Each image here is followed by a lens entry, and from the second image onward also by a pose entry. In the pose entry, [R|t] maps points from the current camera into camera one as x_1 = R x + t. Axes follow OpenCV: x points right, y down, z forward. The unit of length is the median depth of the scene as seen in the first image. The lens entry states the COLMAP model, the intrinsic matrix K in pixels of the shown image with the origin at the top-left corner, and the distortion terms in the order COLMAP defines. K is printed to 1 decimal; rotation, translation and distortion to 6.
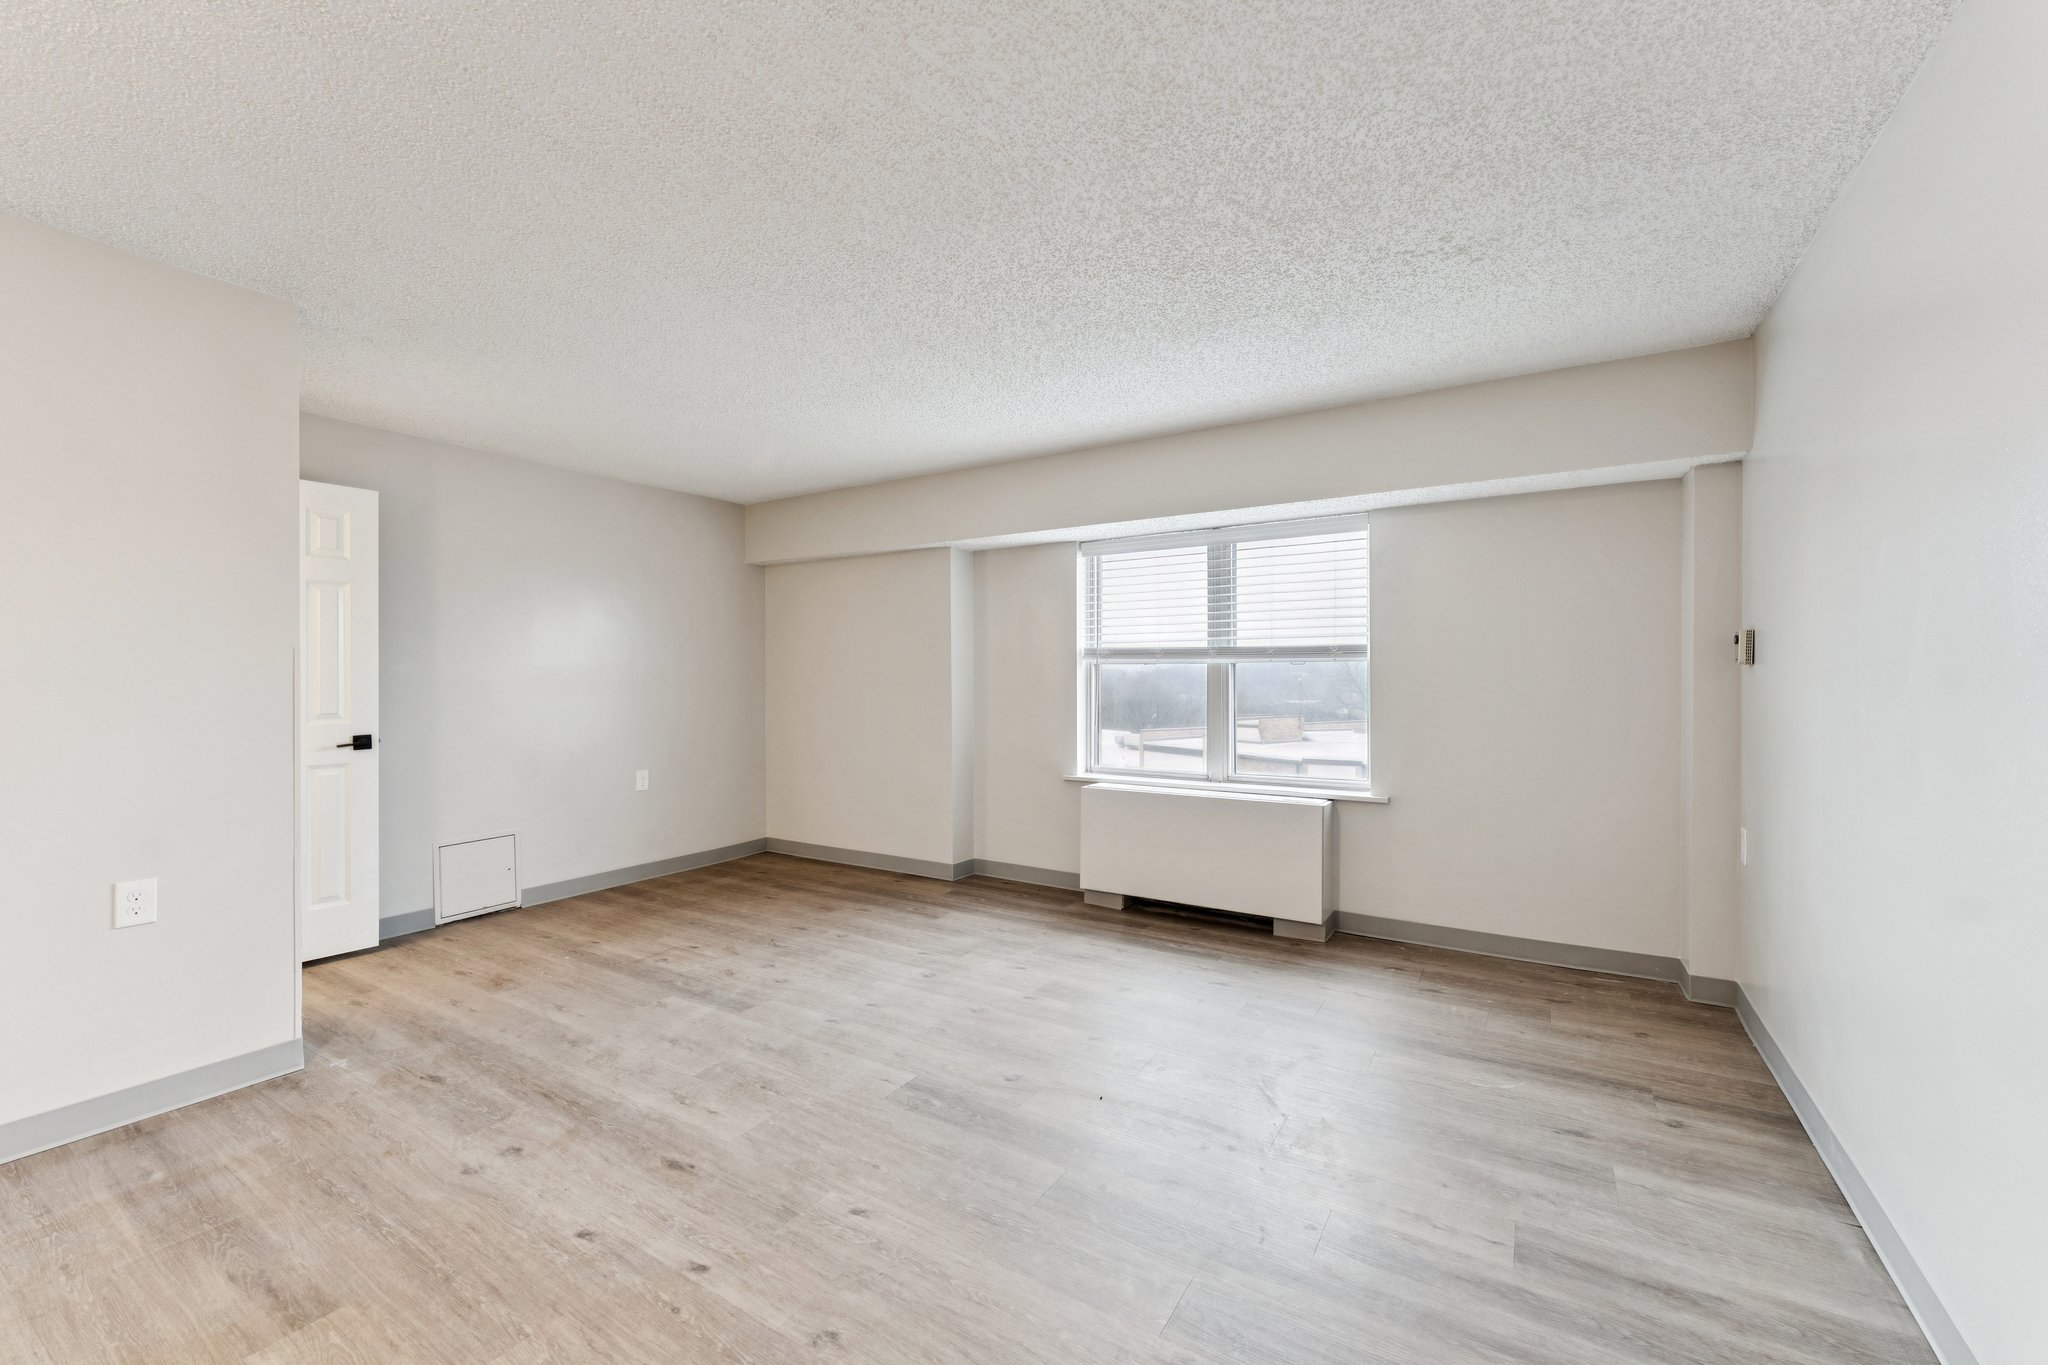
lens RADIAL K [[828.1, 0, 1024.0], [0, 828.1, 682.5], [0, 0, 1]] dist [0.001153, 0.000245]
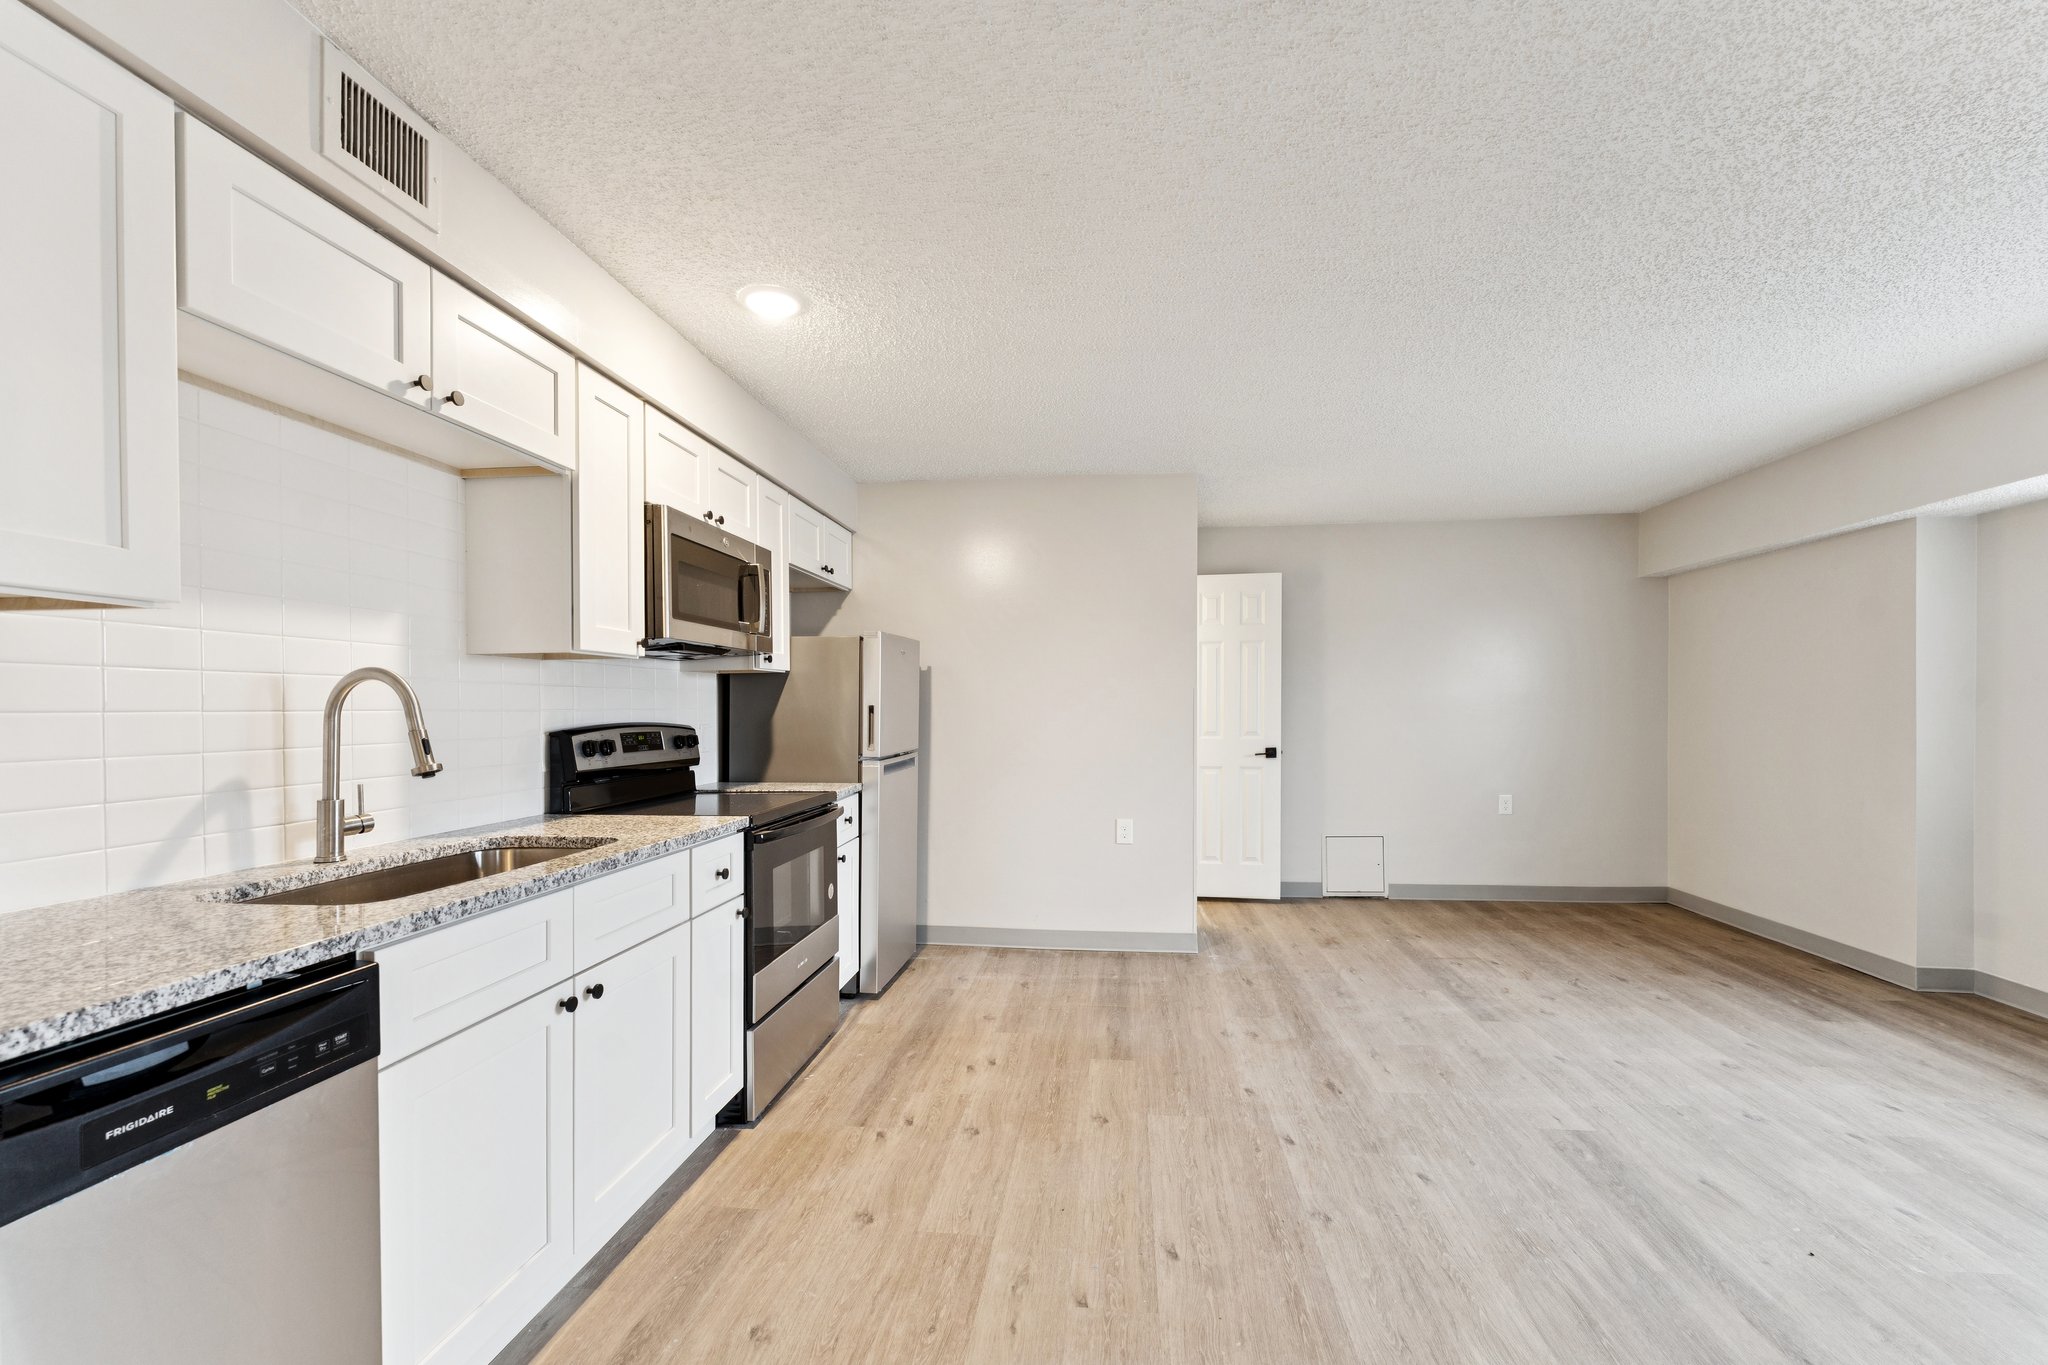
lens RADIAL K [[839.9, 0, 1024.9], [0, 839.9, 717.8], [0, 0, 1]] dist [-0.000383, -0.000006]
pose [[0.428514, 0.007681, -0.903502, 0.333630], [0.000225, 0.999963, 0.008608, 0.000233], [0.903535, -0.003892, 0.428497, 0.009915]]
